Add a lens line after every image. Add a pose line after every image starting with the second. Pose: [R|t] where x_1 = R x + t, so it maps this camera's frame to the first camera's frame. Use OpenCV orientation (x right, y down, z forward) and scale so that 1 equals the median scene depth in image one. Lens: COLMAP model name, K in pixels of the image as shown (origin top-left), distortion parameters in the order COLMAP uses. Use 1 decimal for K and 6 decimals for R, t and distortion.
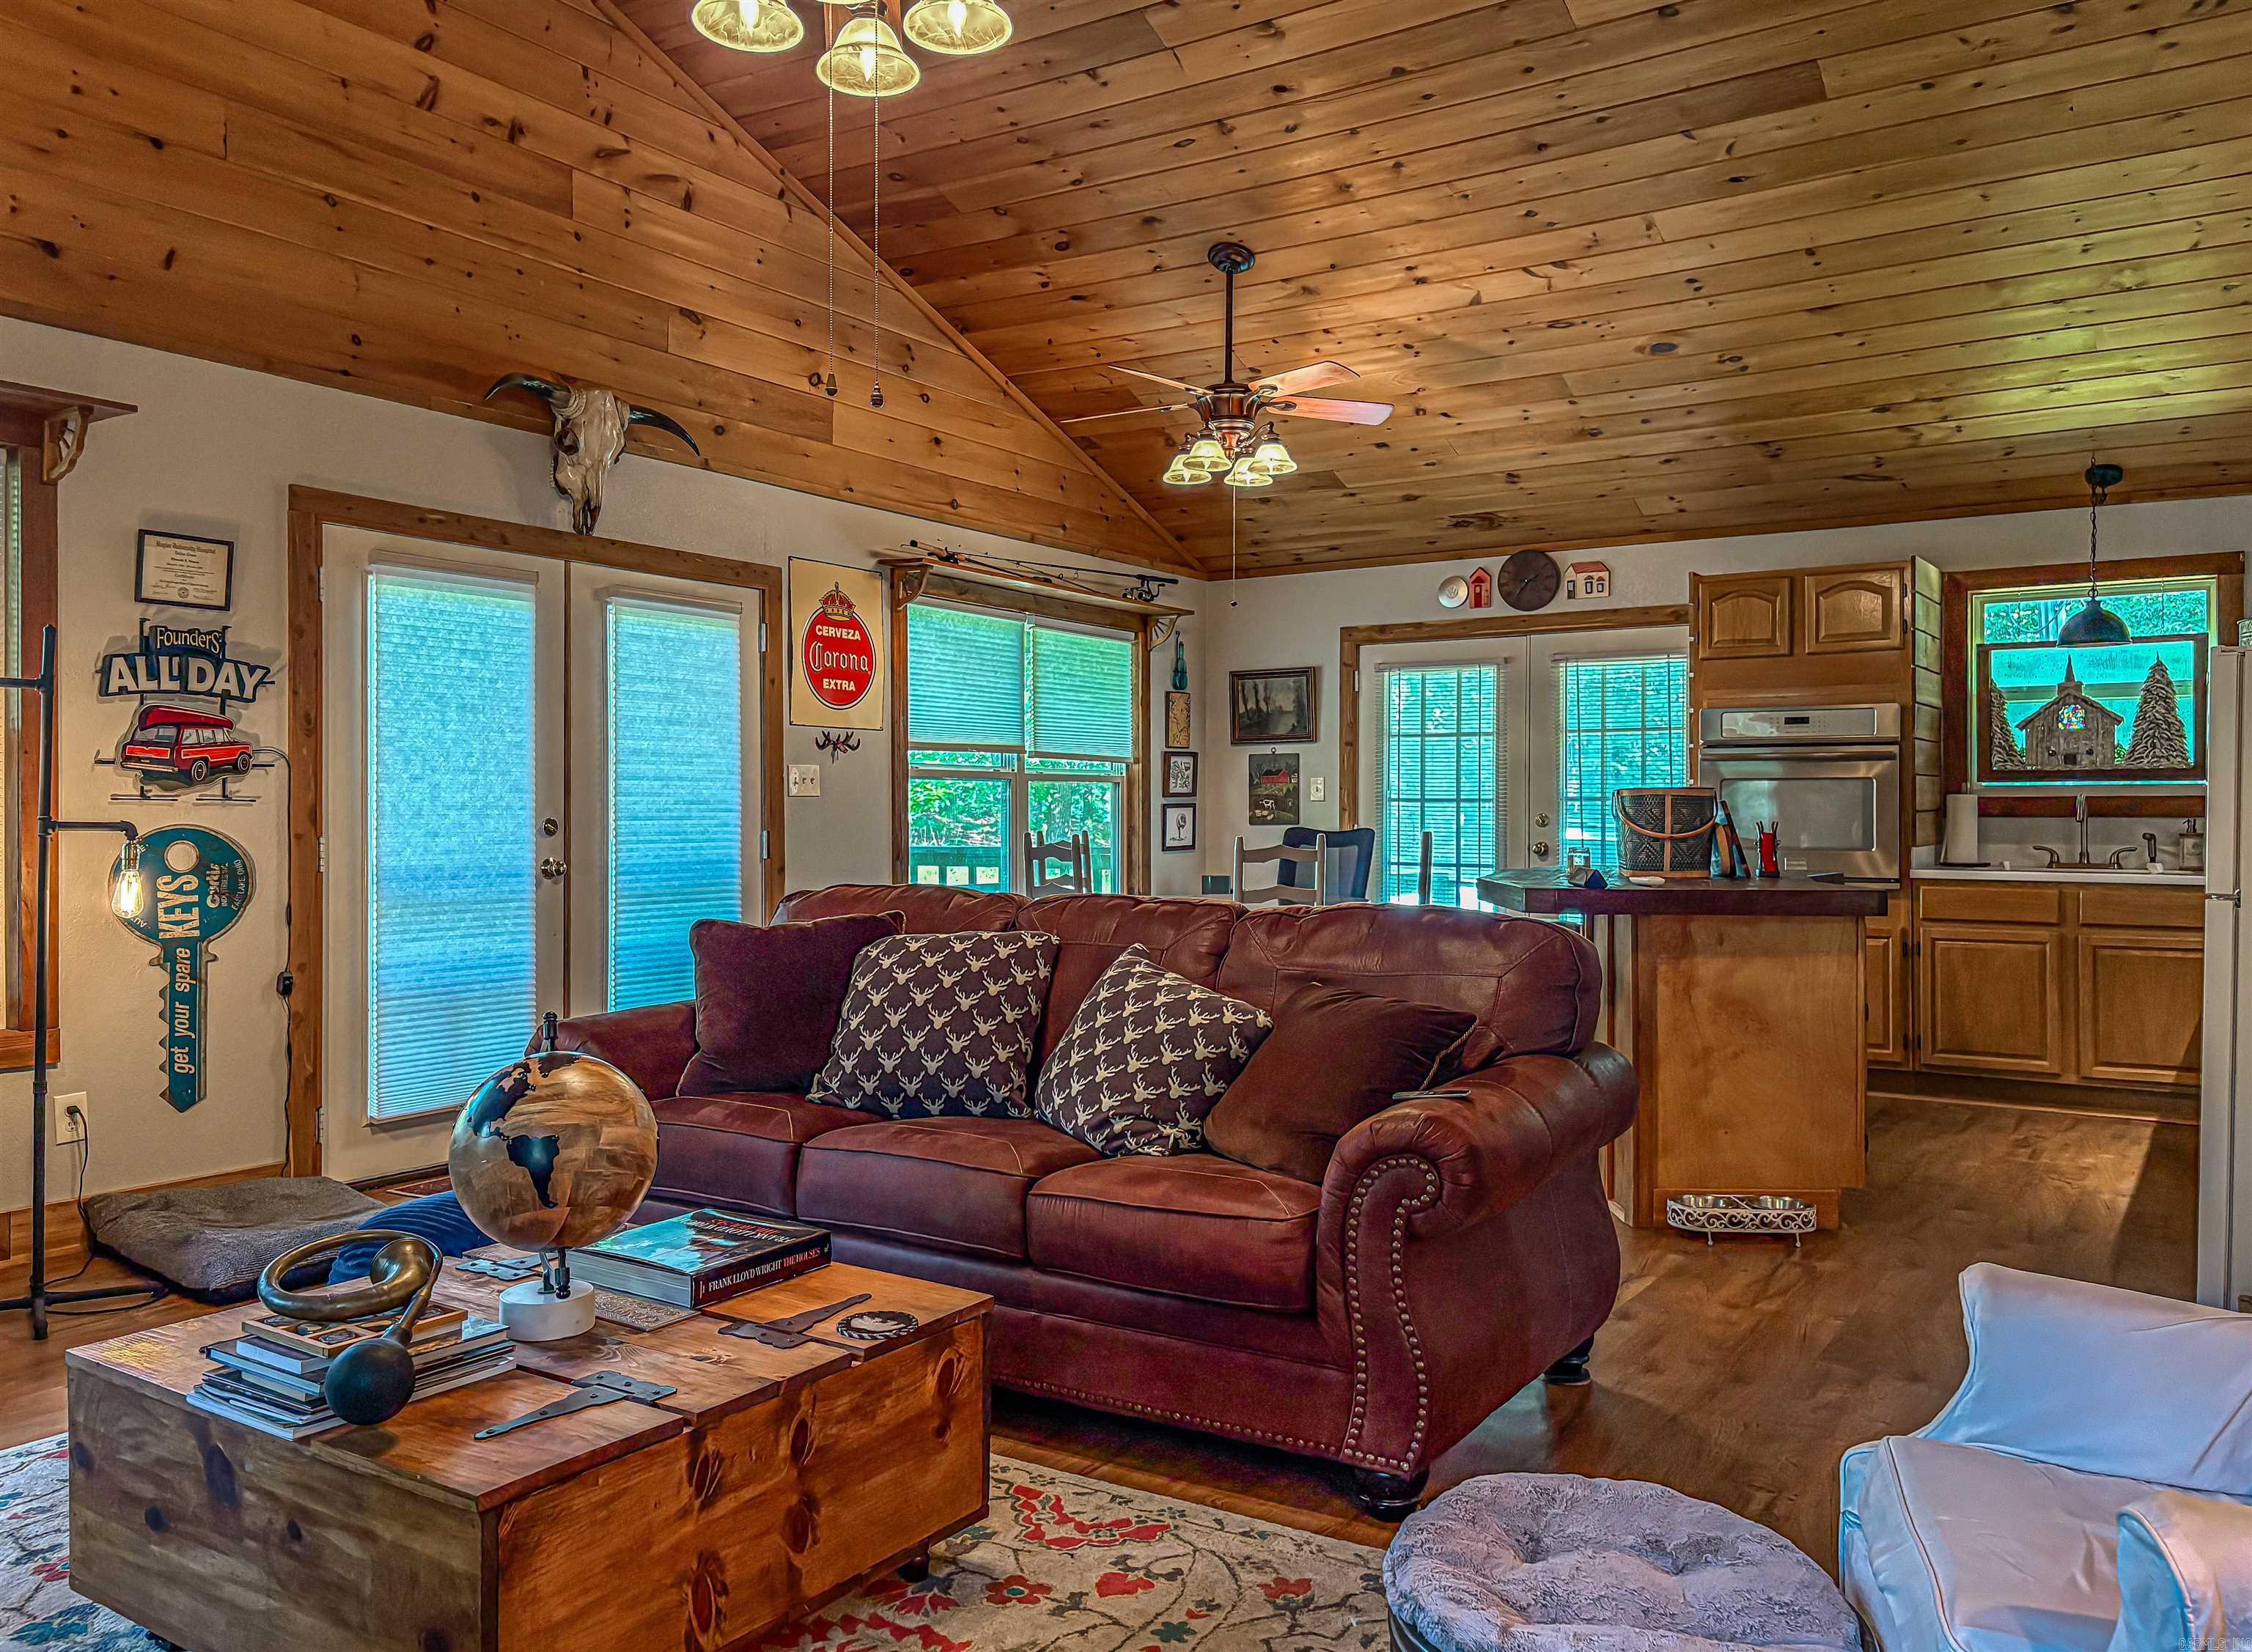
lens RADIAL K [[1714.0, 0, 1084.5], [0, 1714.0, 812.9], [0, 0, 1]] dist [0.024300, -0.006646]
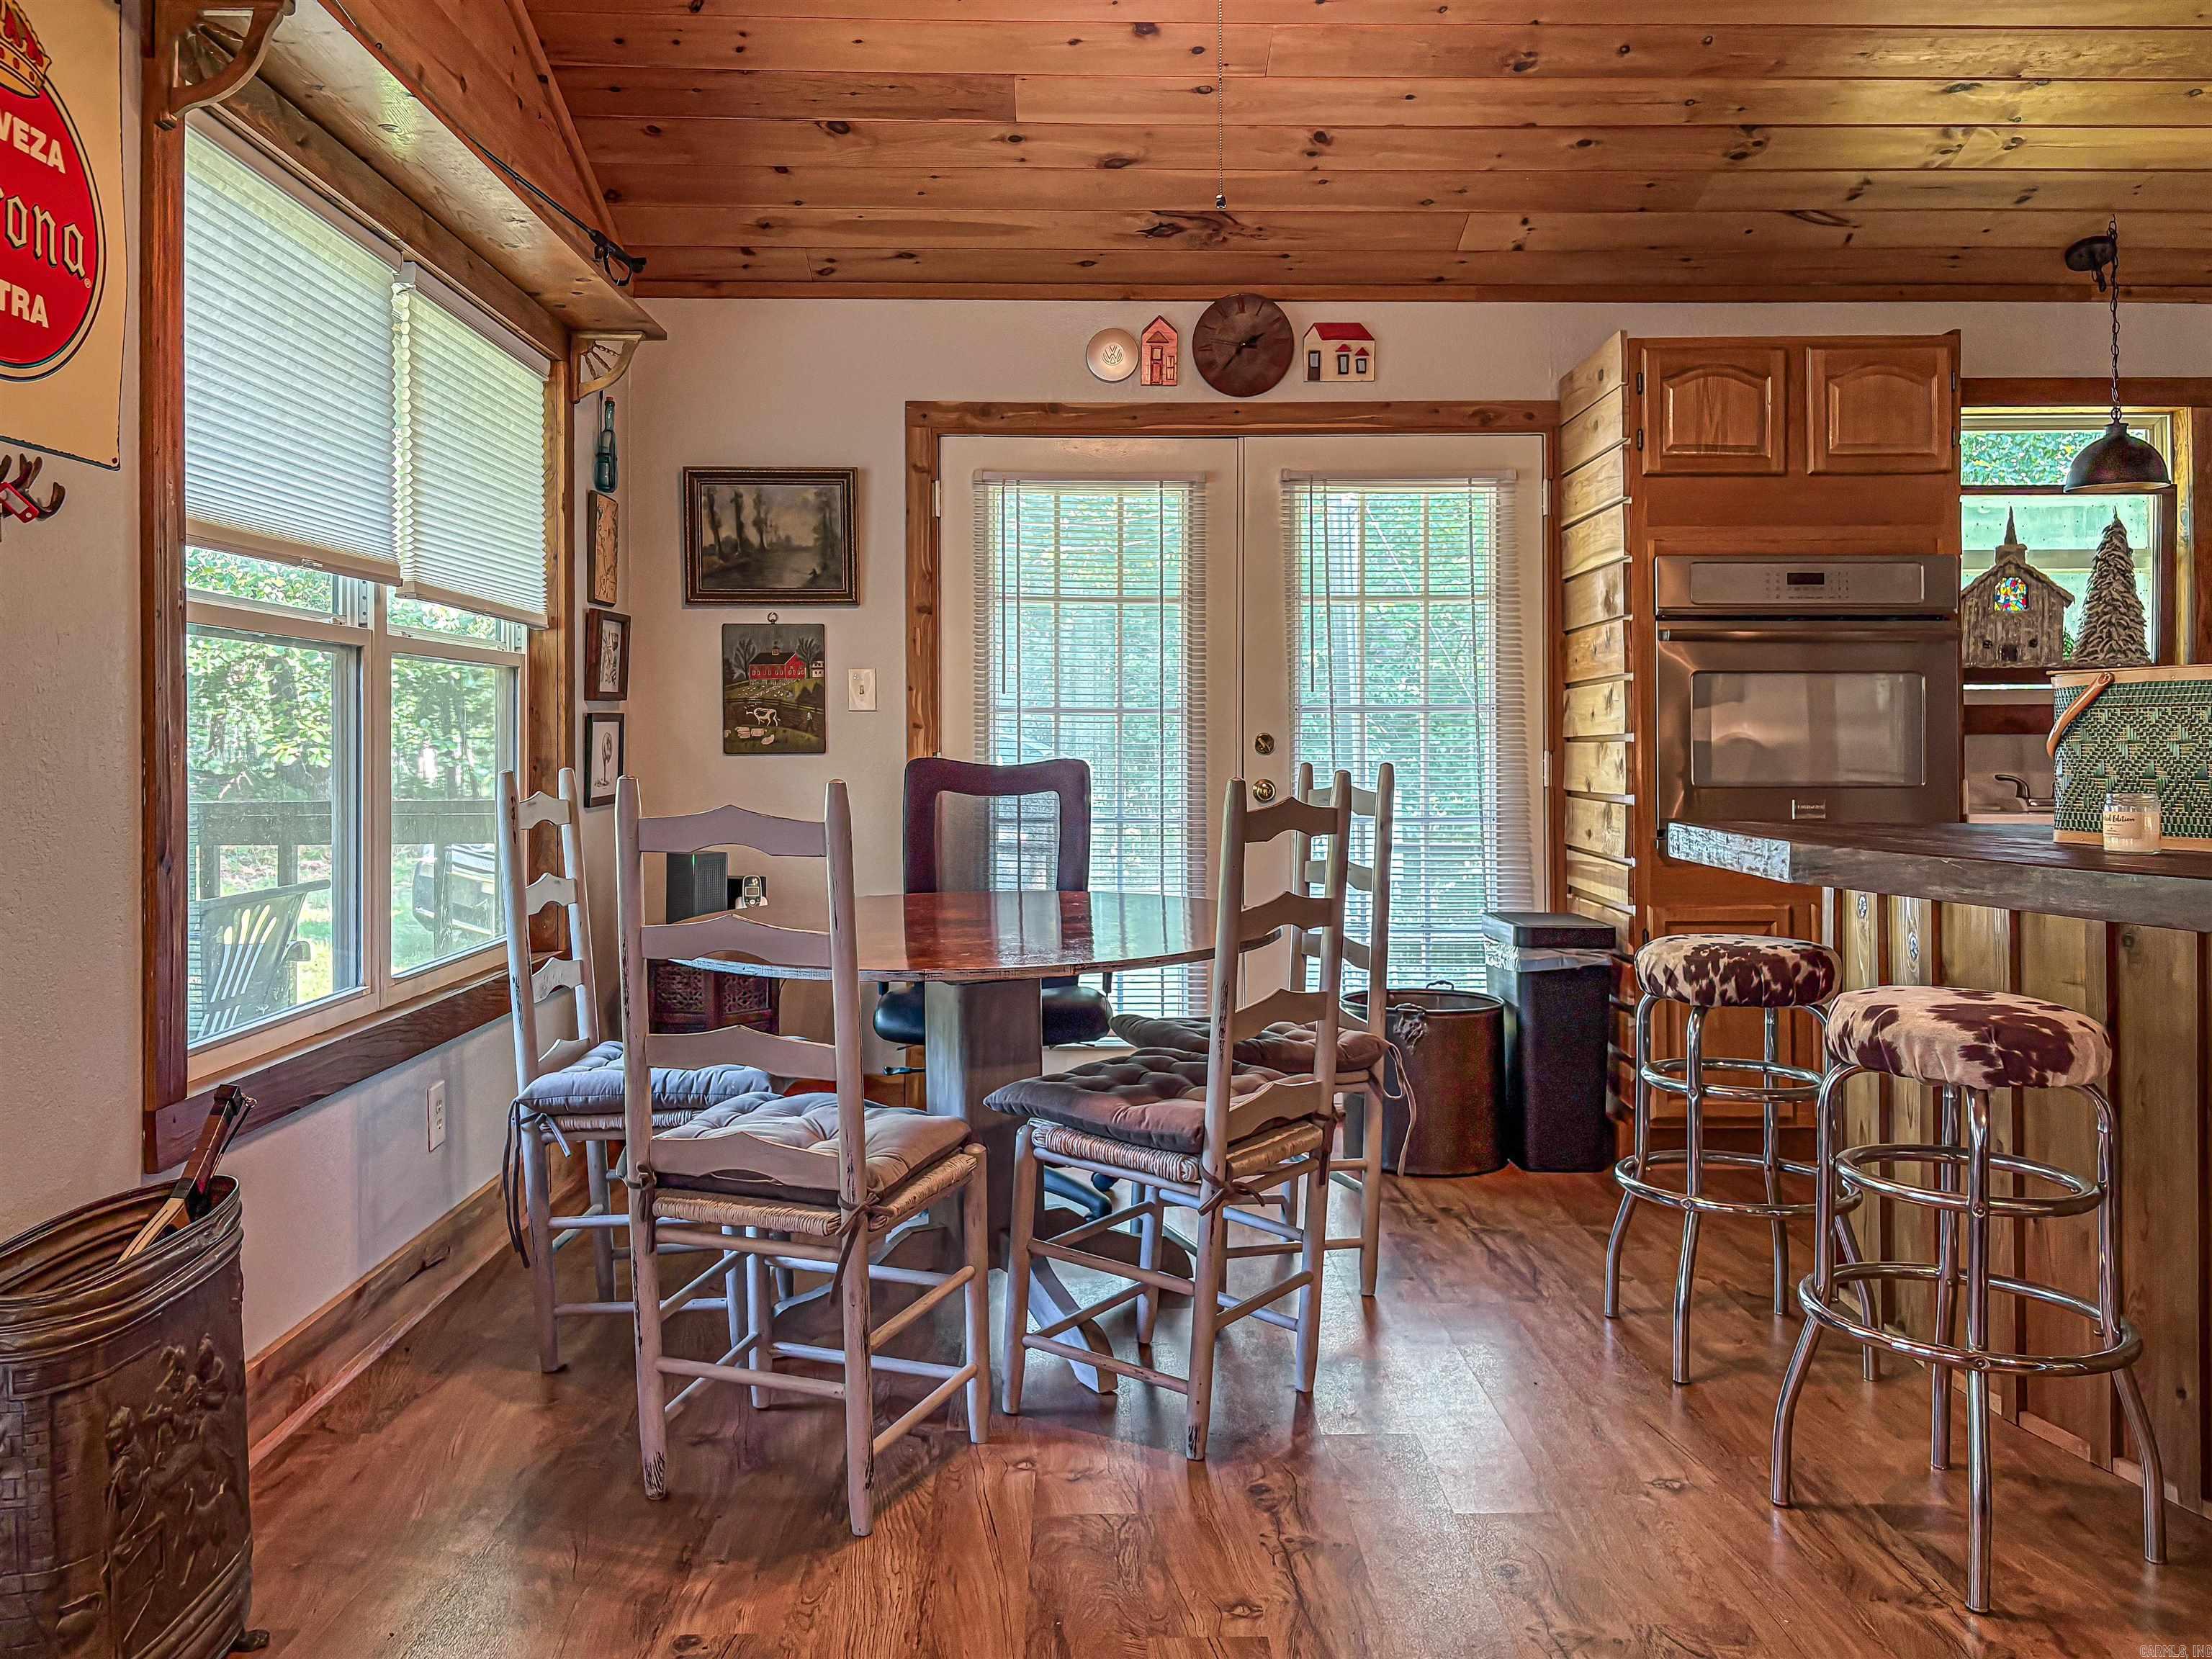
lens RADIAL K [[1711.7, 0, 1104.9], [0, 1711.7, 730.4], [0, 0, 1]] dist [0.035522, -0.027569]
pose [[0.820060, 0.000245, 0.572278, -0.148320], [0.003600, 0.999978, -0.005587, 0.003763], [-0.572266, 0.006642, 0.820041, 0.627870]]
